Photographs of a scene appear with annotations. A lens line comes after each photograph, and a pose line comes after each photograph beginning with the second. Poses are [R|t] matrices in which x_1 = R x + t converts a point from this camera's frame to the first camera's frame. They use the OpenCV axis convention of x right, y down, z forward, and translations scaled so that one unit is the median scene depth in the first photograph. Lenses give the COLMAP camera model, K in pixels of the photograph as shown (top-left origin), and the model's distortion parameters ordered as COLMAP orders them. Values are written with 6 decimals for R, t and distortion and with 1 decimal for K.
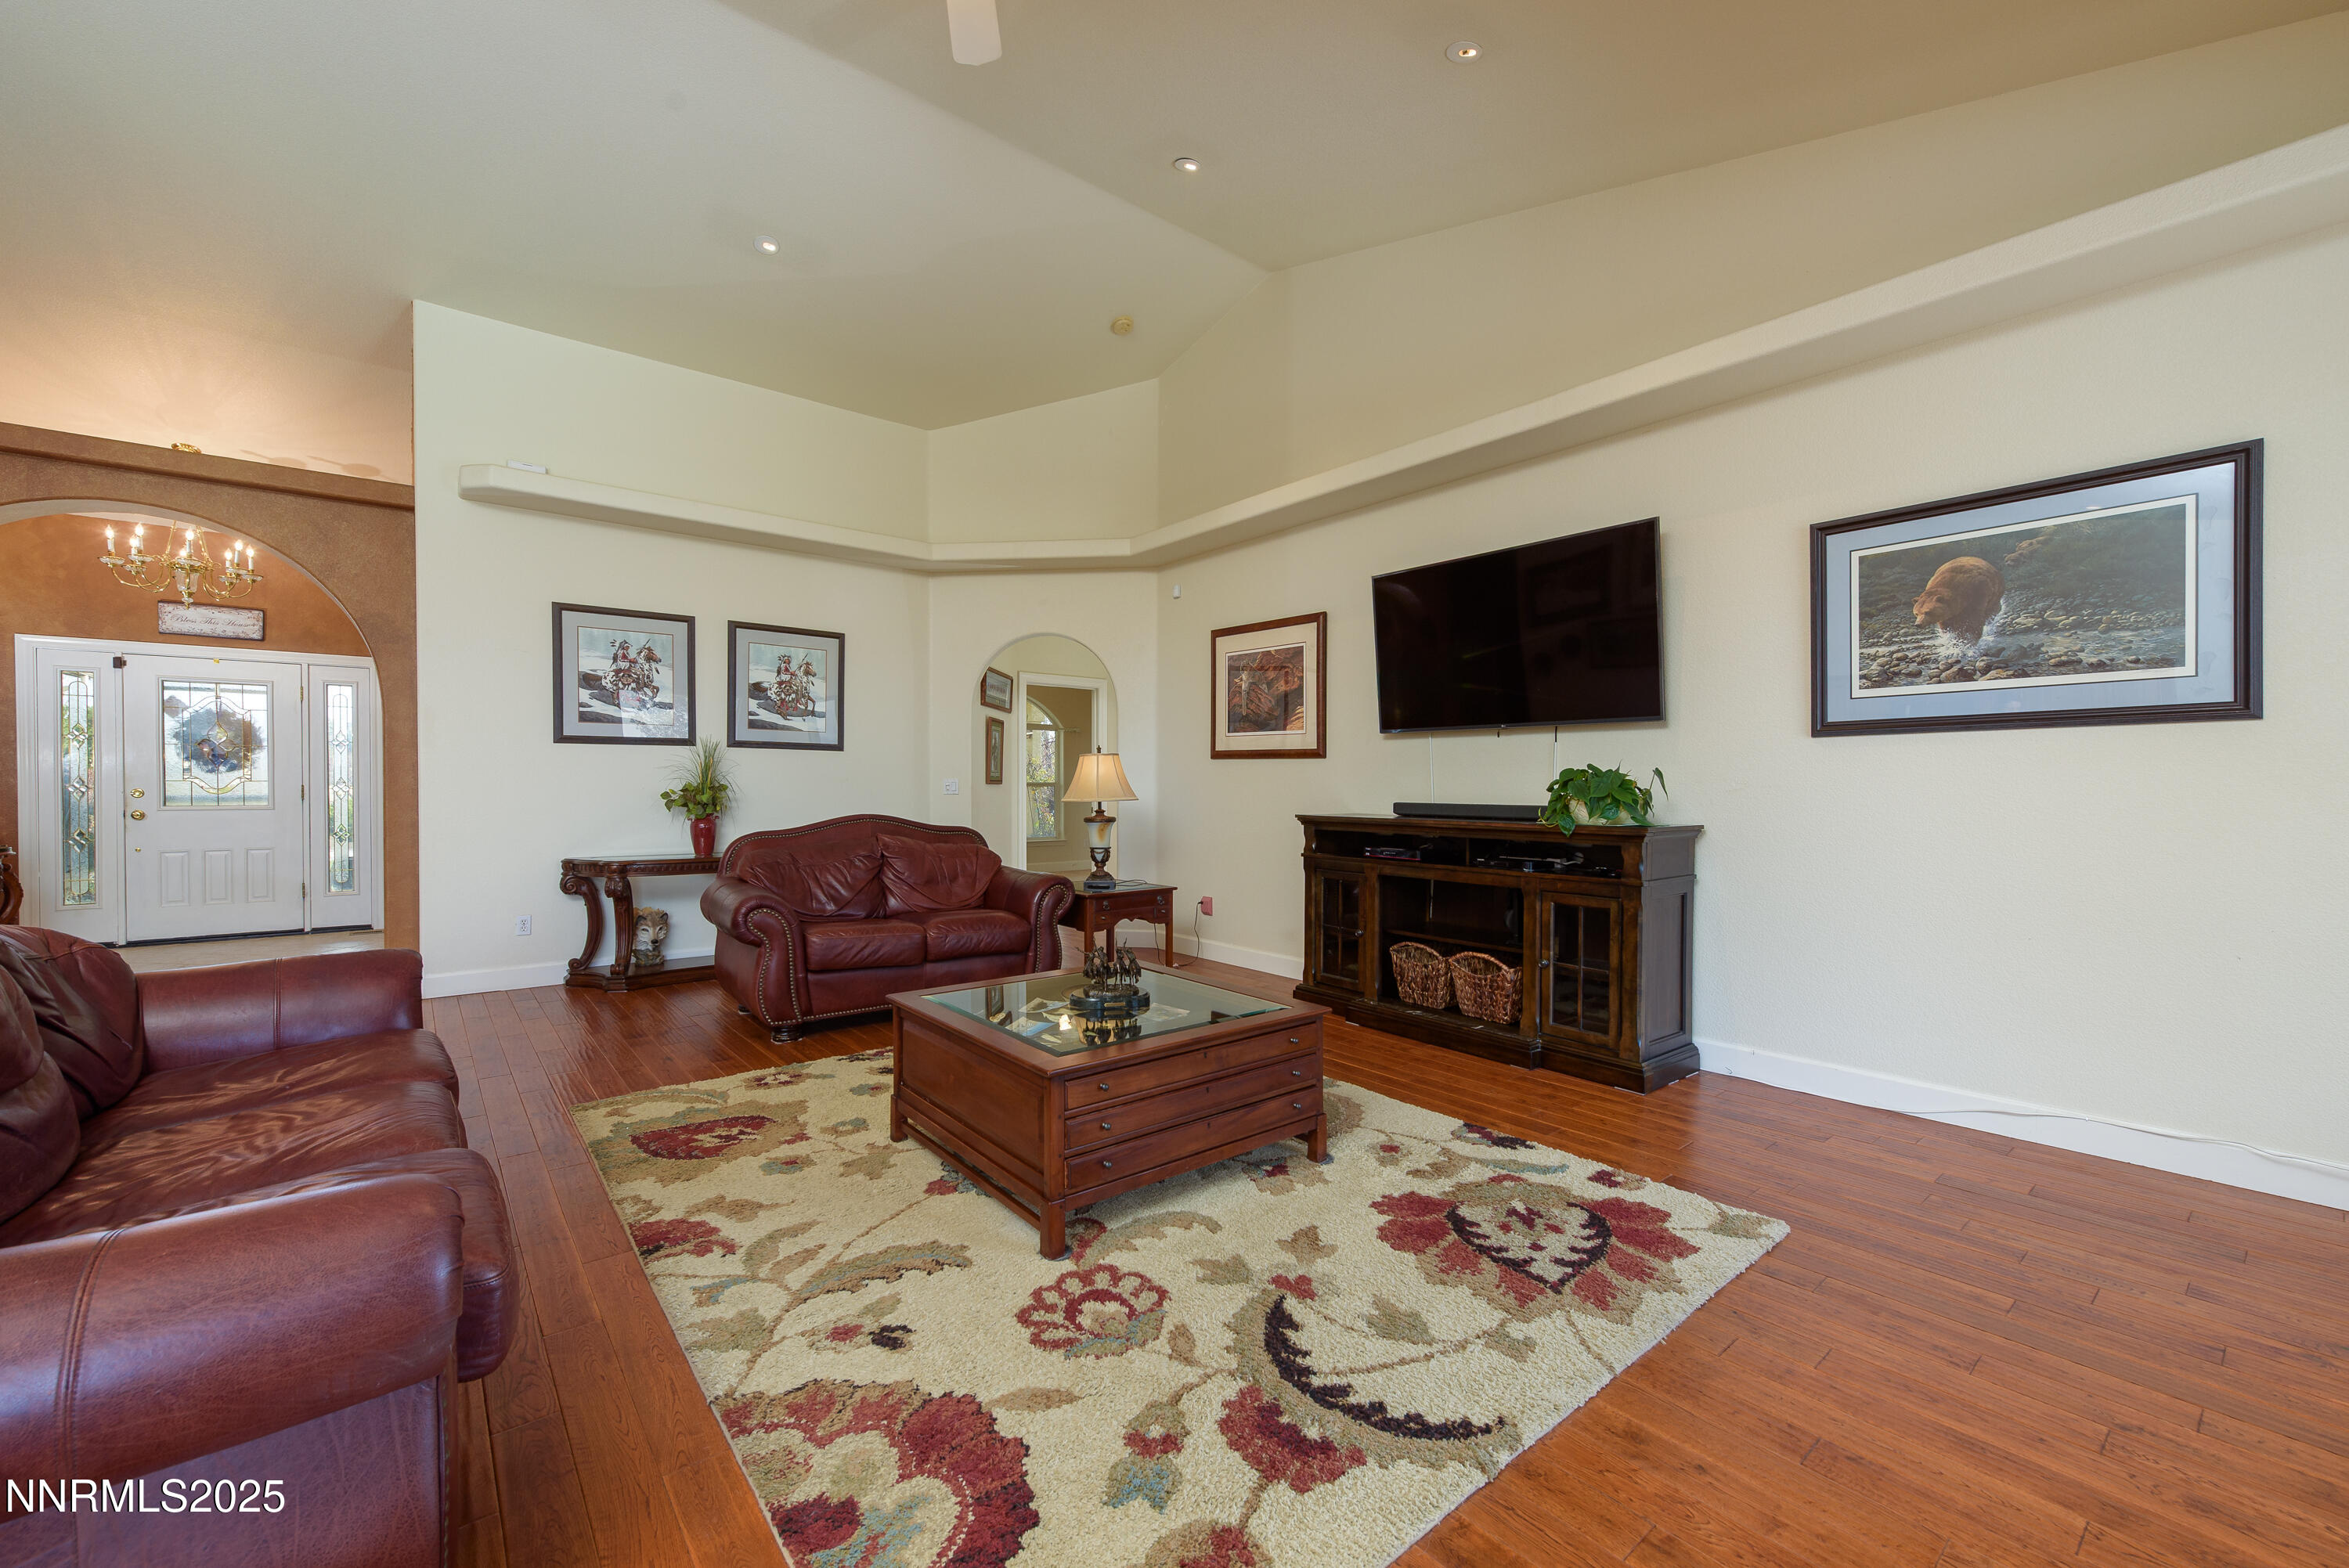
lens RADIAL K [[929.2, 0, 1160.2], [0, 929.2, 793.9], [0, 0, 1]] dist [0.002698, -0.000056]
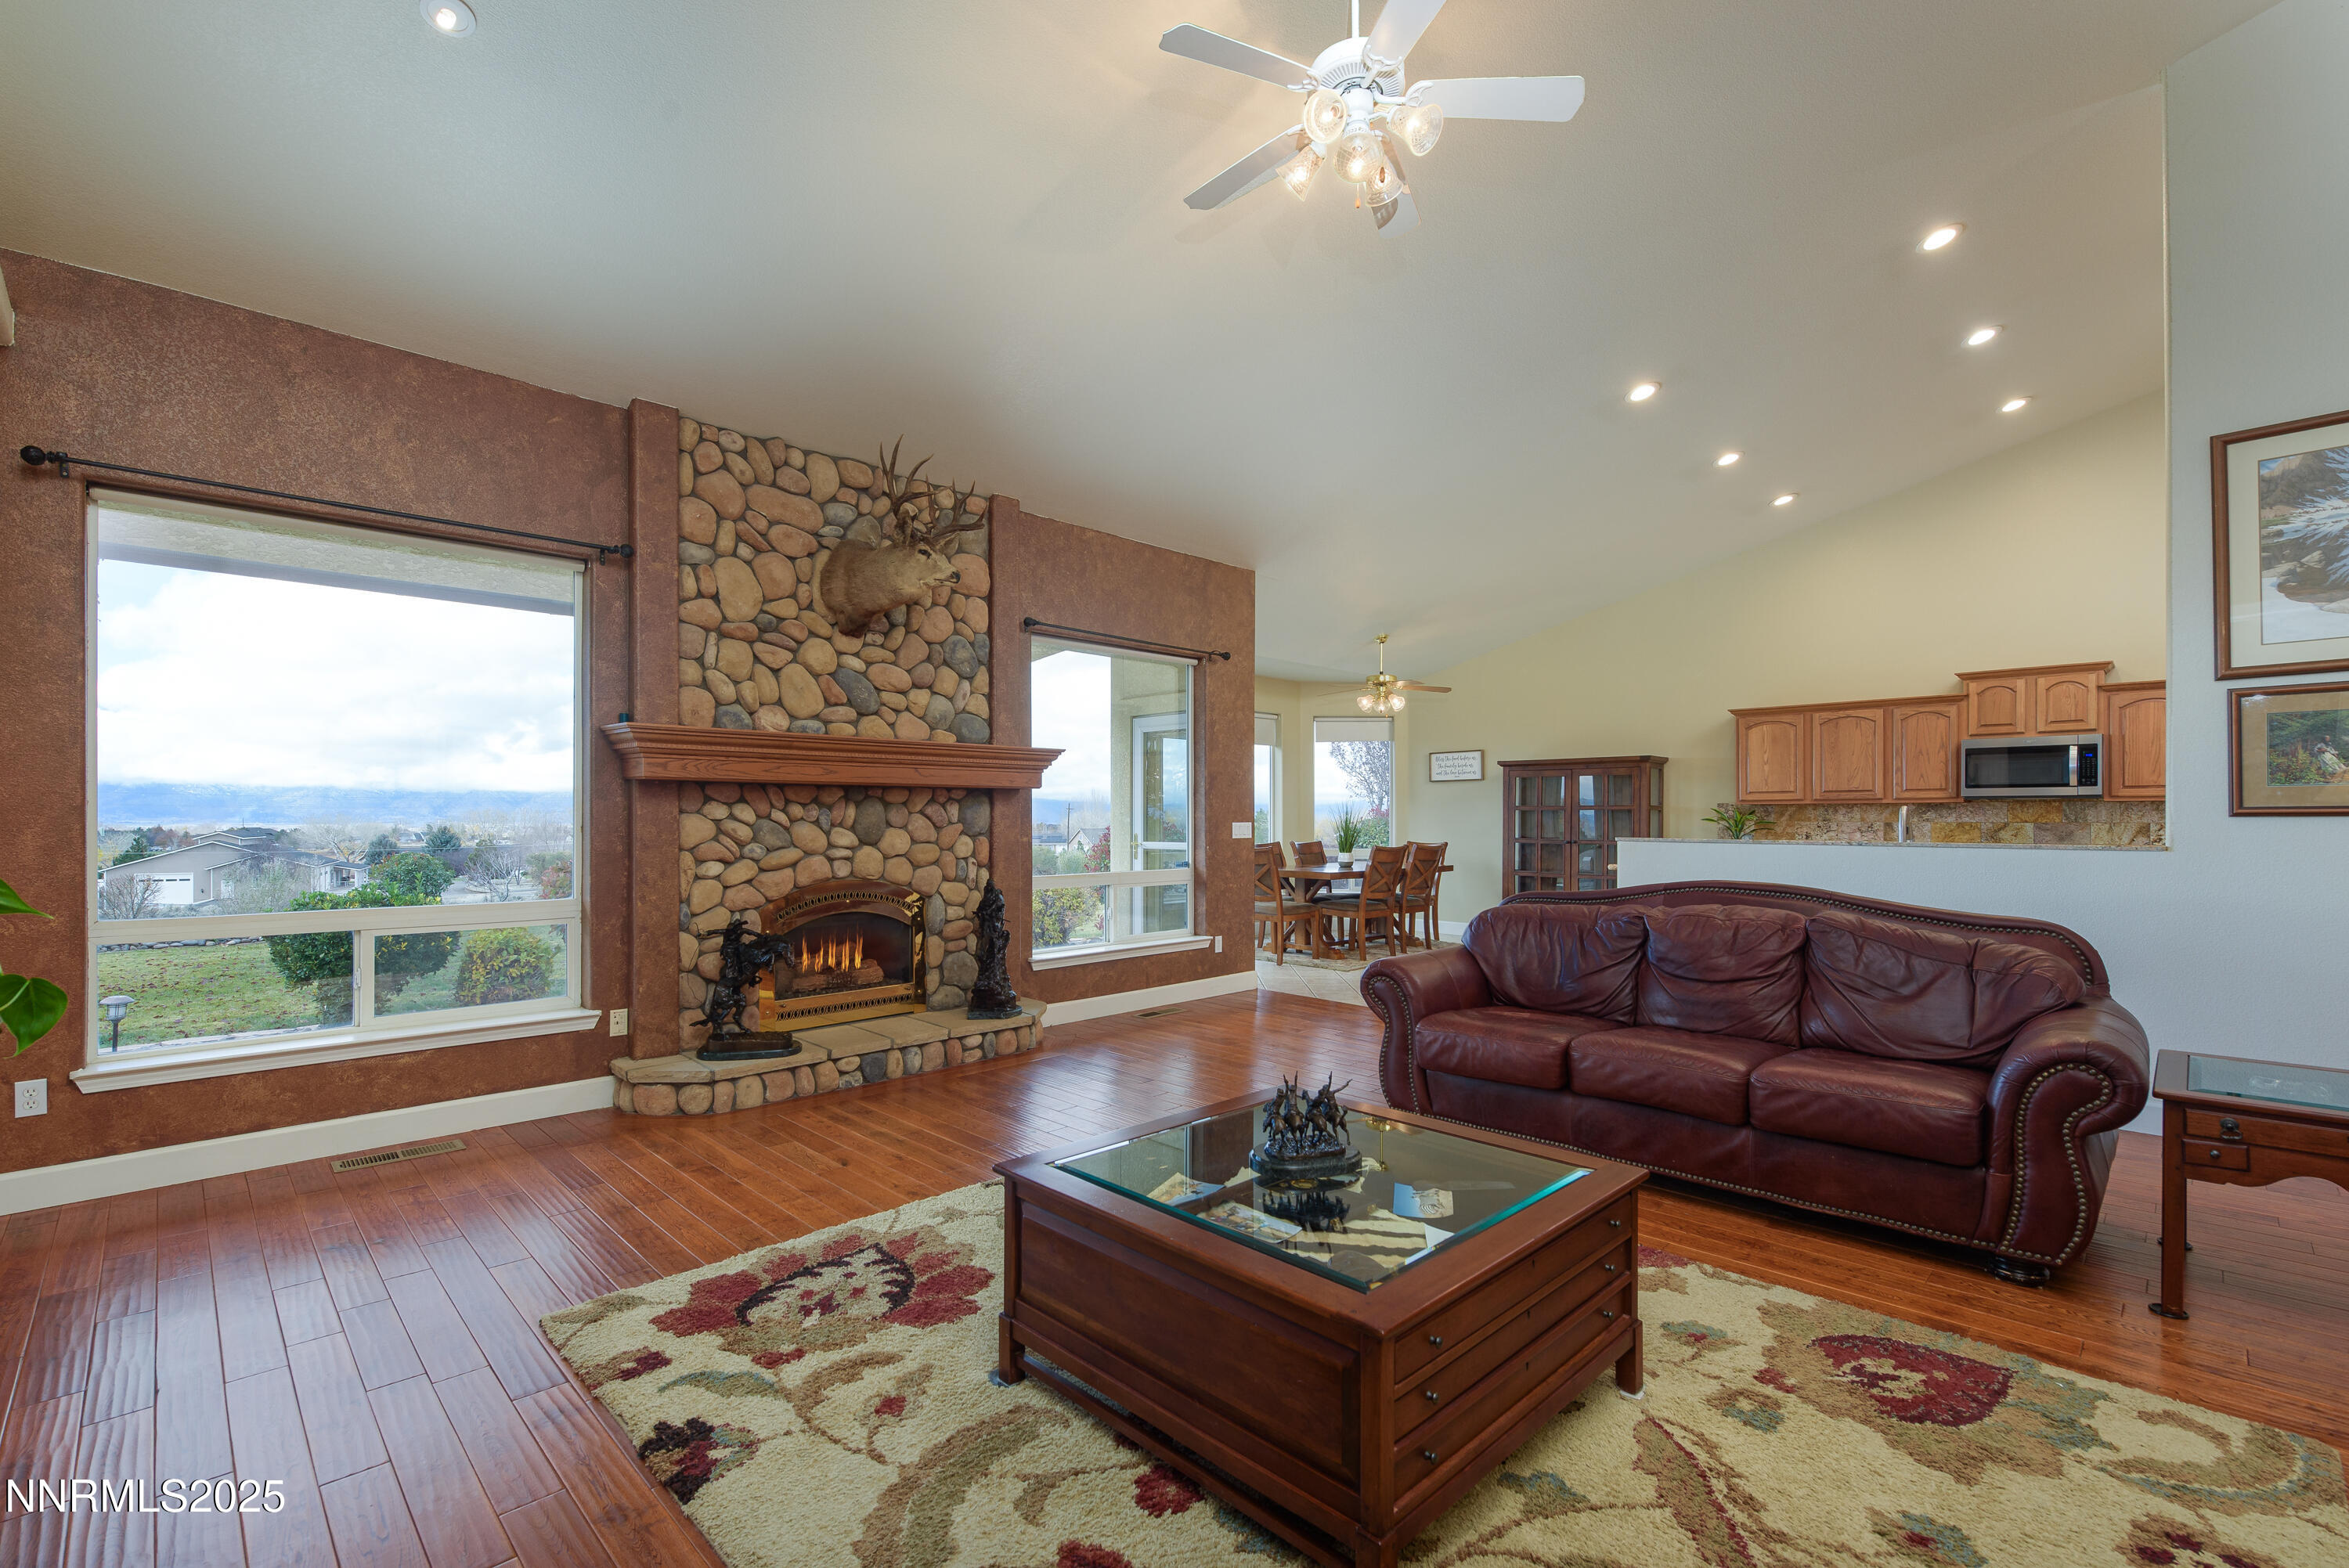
lens RADIAL K [[1026.5, 0, 1157.4], [0, 1026.5, 824.3], [0, 0, 1]] dist [-0.000185, -0.000169]
pose [[-0.995213, -0.001657, -0.097714, 0.157736], [-0.003278, 0.999860, 0.016430, -0.052615], [0.097673, 0.016672, -0.995079, 2.086150]]
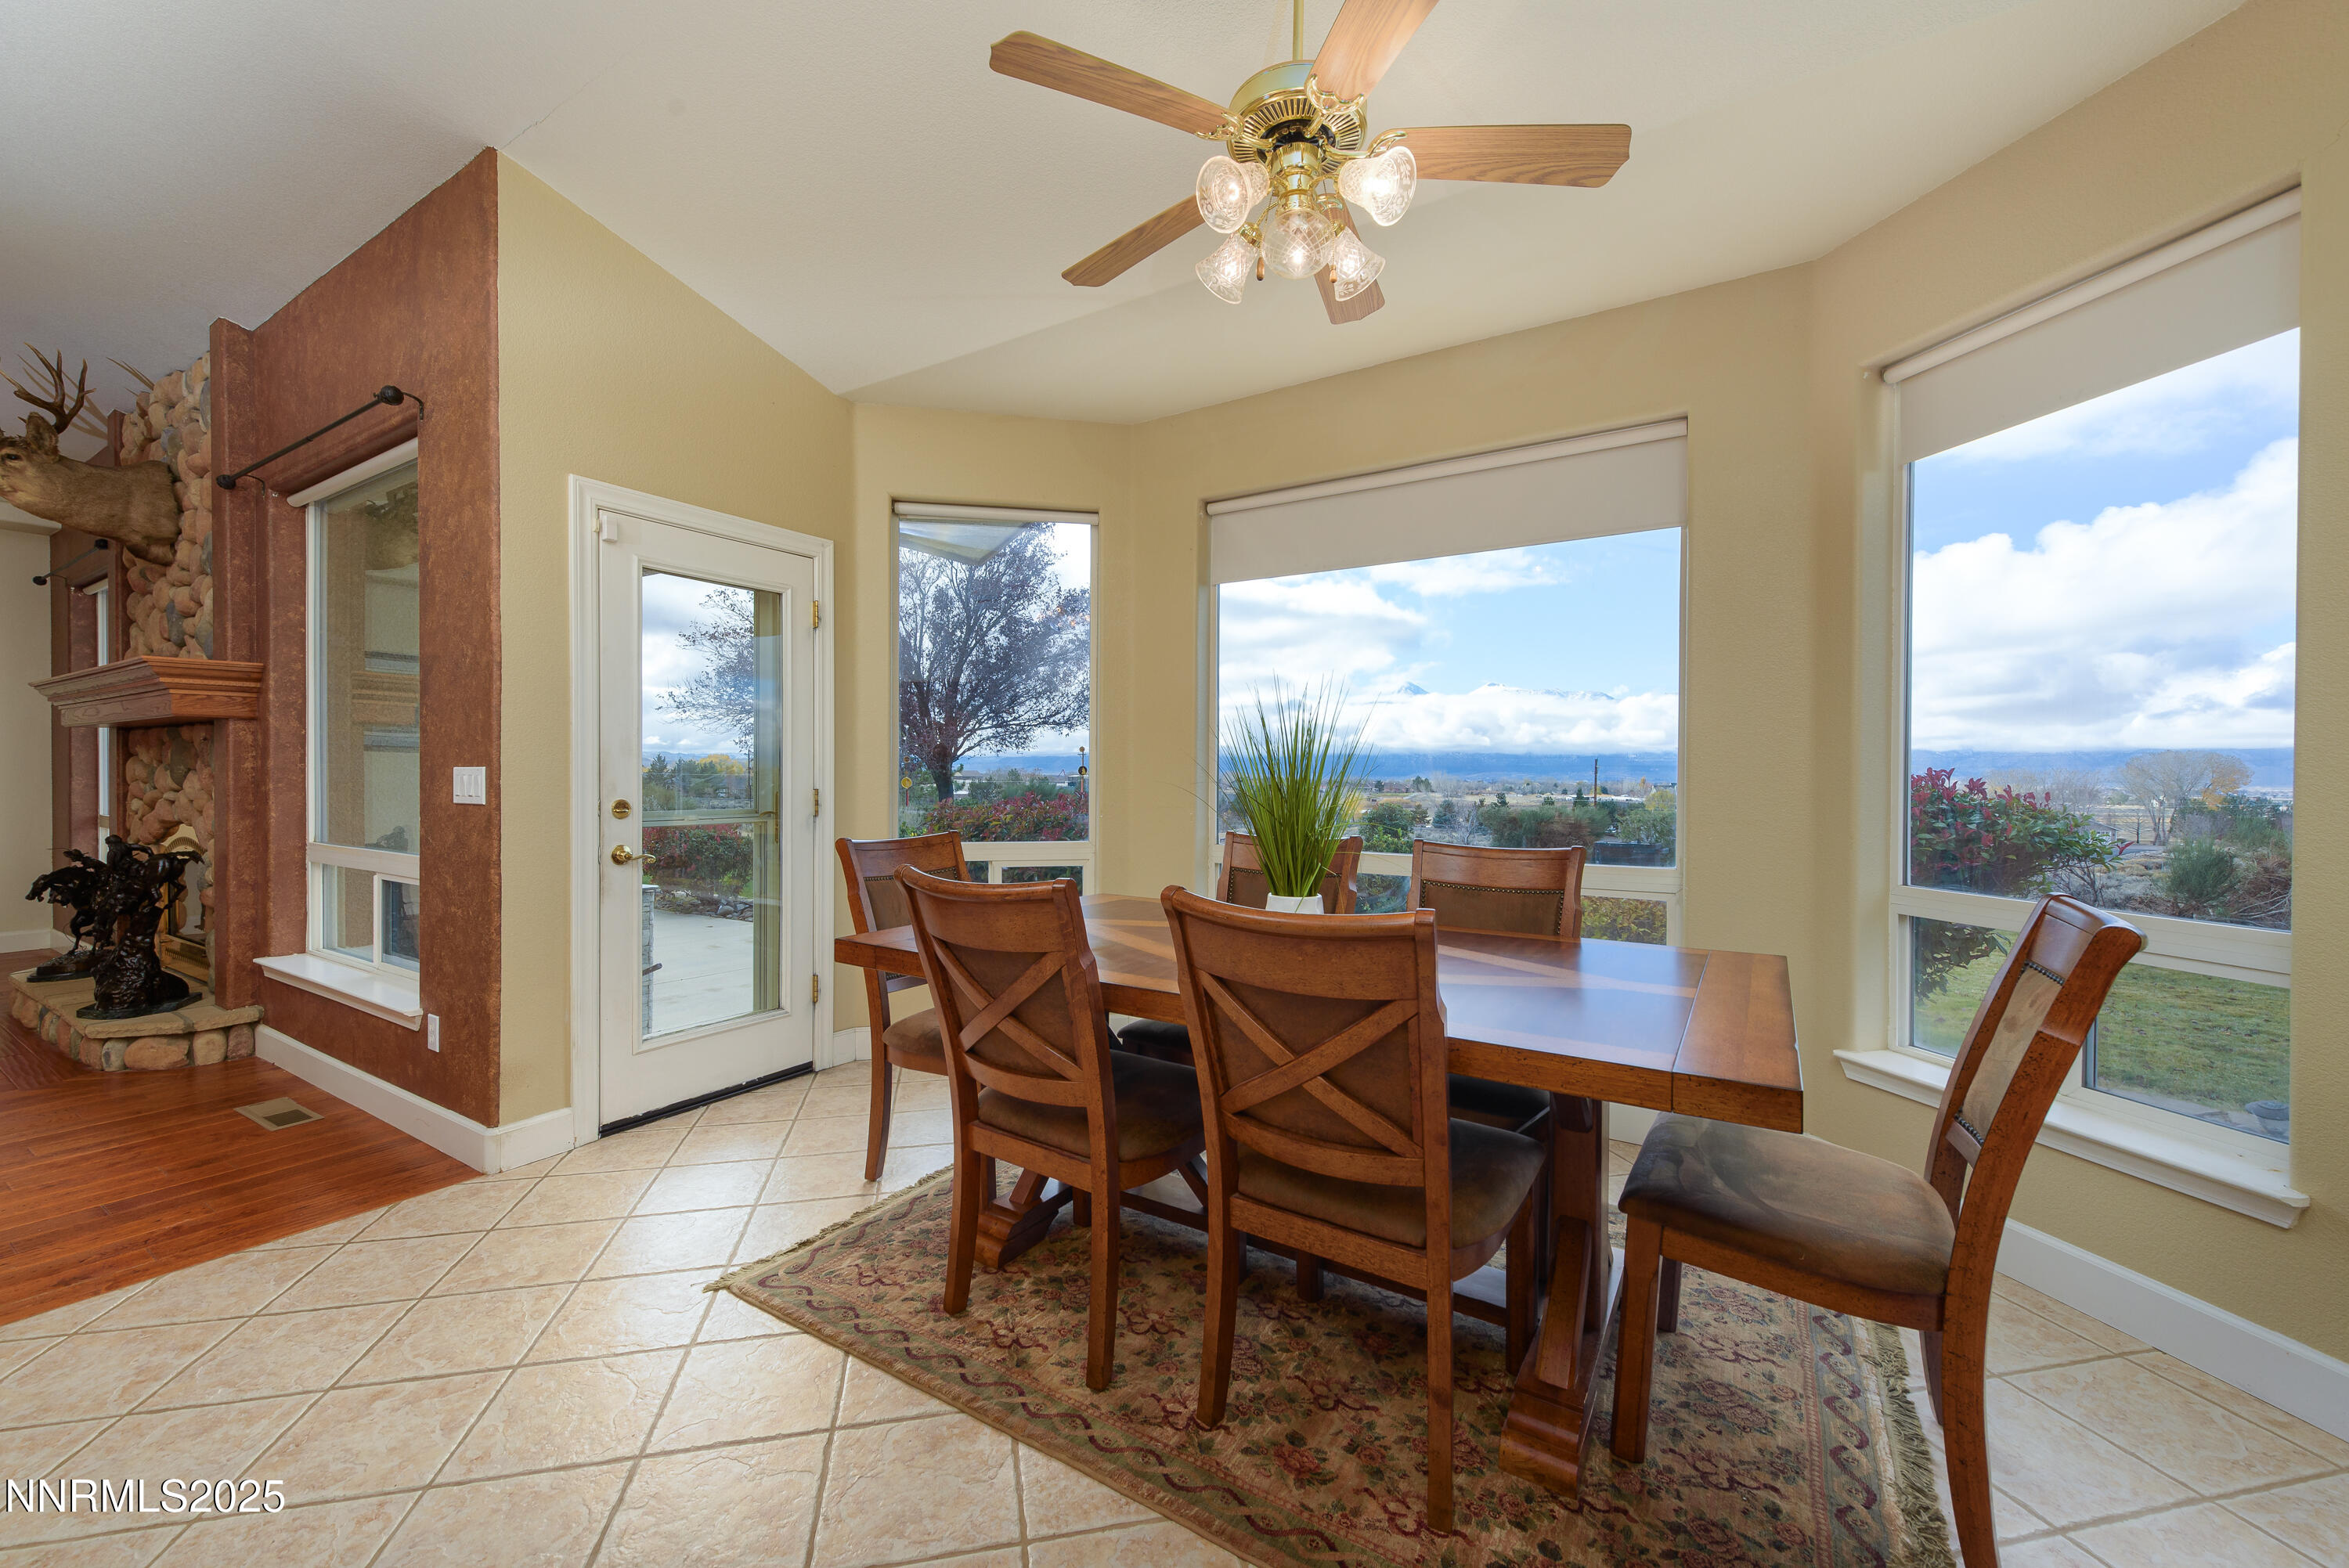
lens RADIAL K [[946.5, 0, 1174.5], [0, 946.5, 784.0], [0, 0, 1]] dist [0.000088, -0.000146]
pose [[-0.321026, -0.016104, 0.946934, -1.784658], [0.004803, 0.999815, 0.018631, -0.005957], [-0.947058, 0.010529, -0.320889, -1.334552]]
